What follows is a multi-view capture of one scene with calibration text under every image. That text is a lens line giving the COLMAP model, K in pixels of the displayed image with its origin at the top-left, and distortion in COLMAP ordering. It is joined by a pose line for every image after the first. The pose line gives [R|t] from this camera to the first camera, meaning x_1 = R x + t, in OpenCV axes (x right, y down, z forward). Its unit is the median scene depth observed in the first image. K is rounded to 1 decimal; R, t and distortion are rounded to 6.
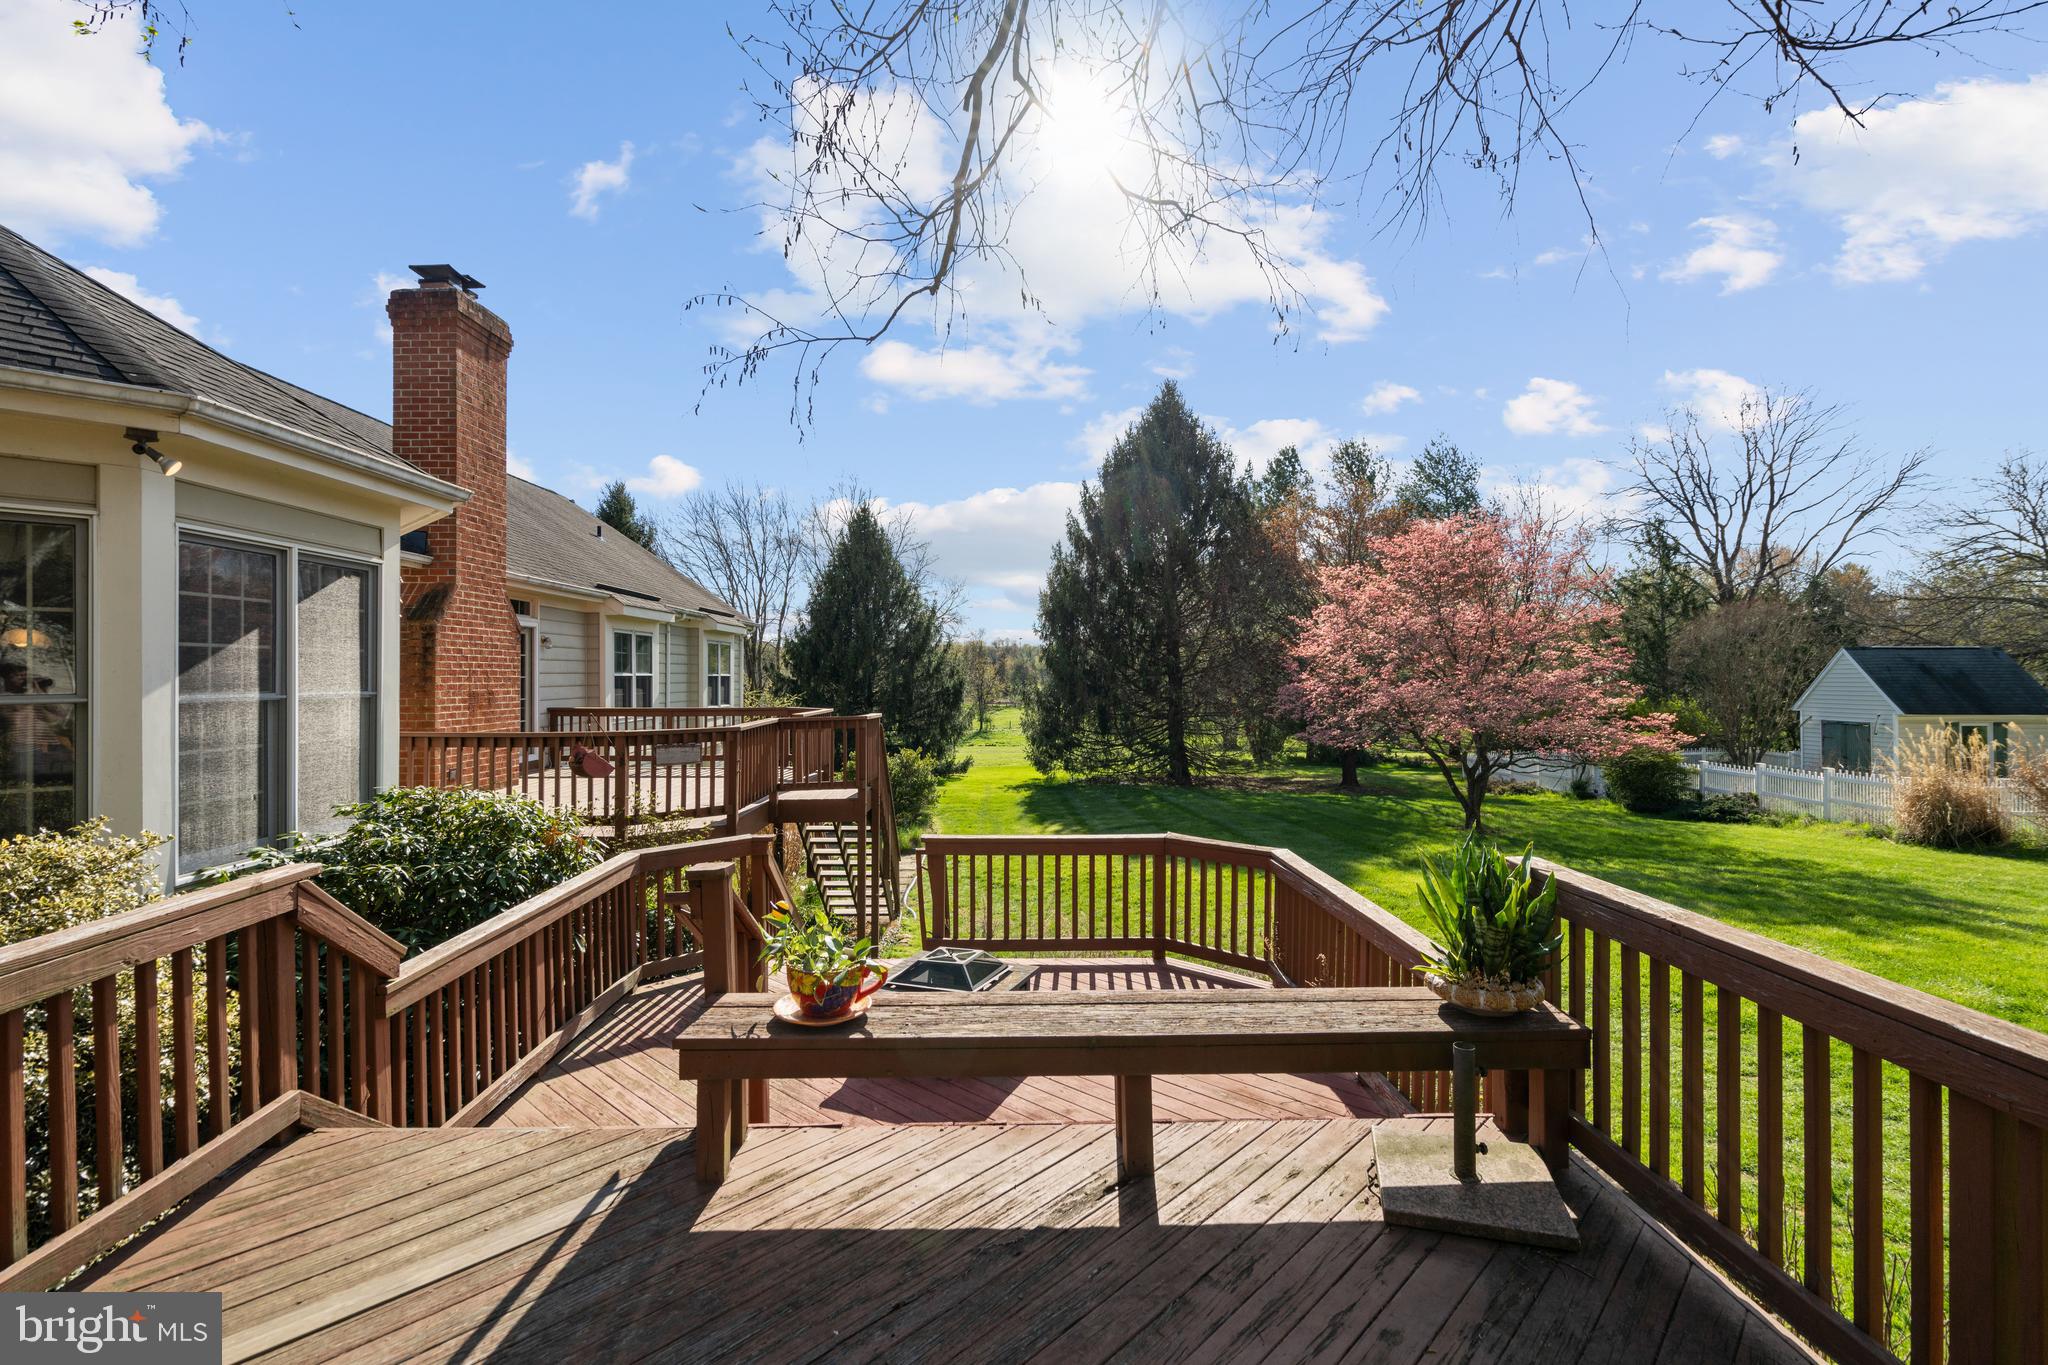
lens RADIAL K [[930.3, 0, 1003.9], [0, 930.3, 669.9], [0, 0, 1]] dist [-0.008409, 0.005531]
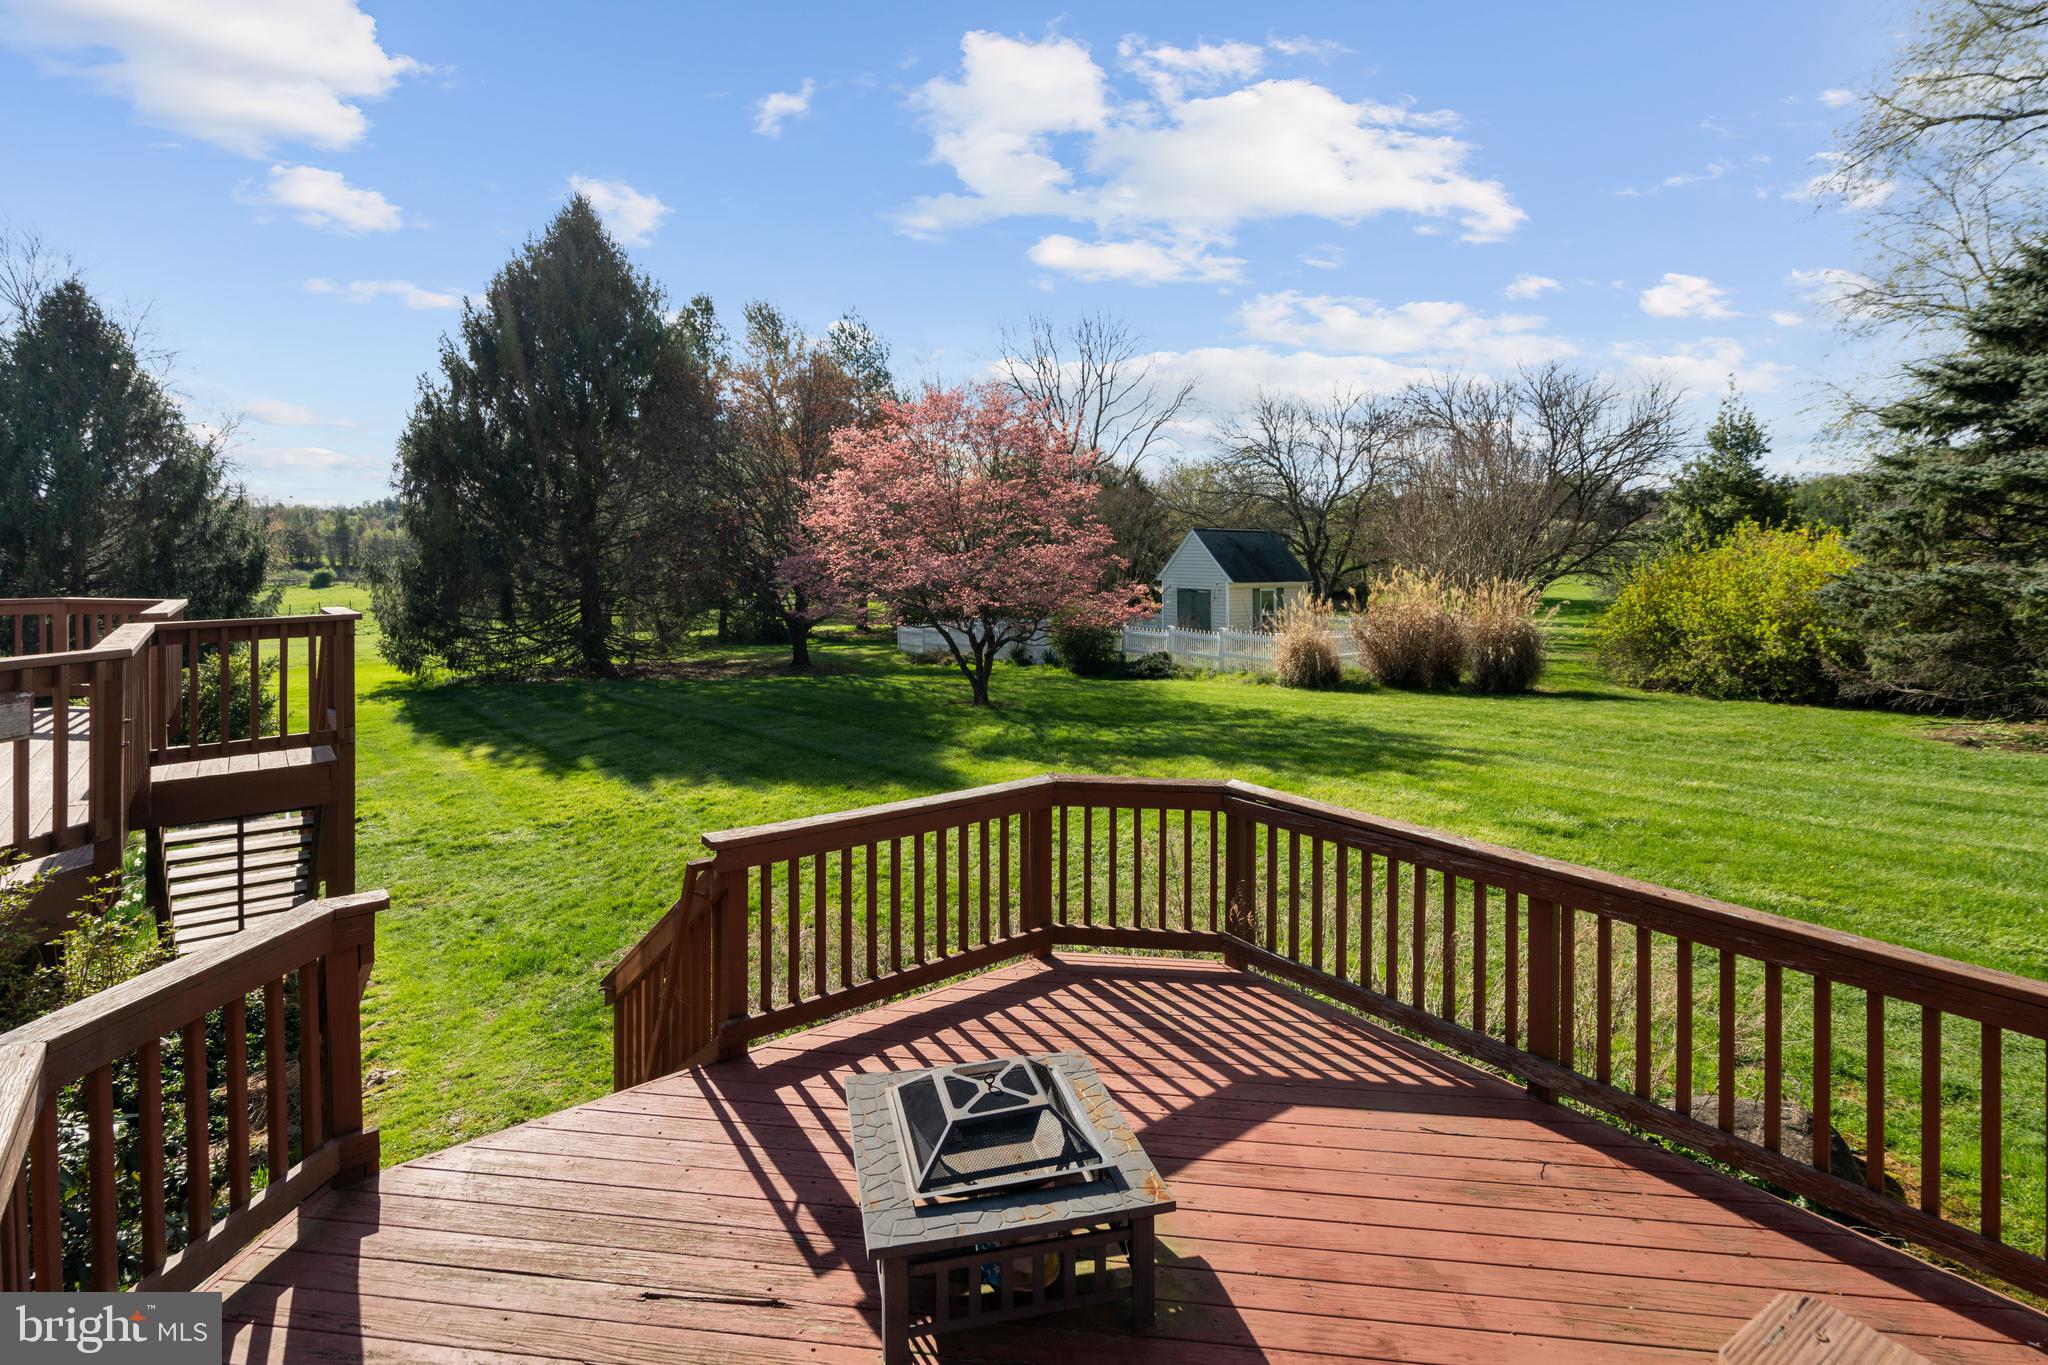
lens RADIAL K [[979.9, 0, 1008.3], [0, 979.9, 560.7], [0, 0, 1]] dist [-0.005092, -0.000308]
pose [[0.797577, 0.000904, 0.603217, -0.056018], [-0.012523, 0.999808, 0.015060, 0.001246], [-0.603088, -0.019565, 0.797435, 0.084920]]
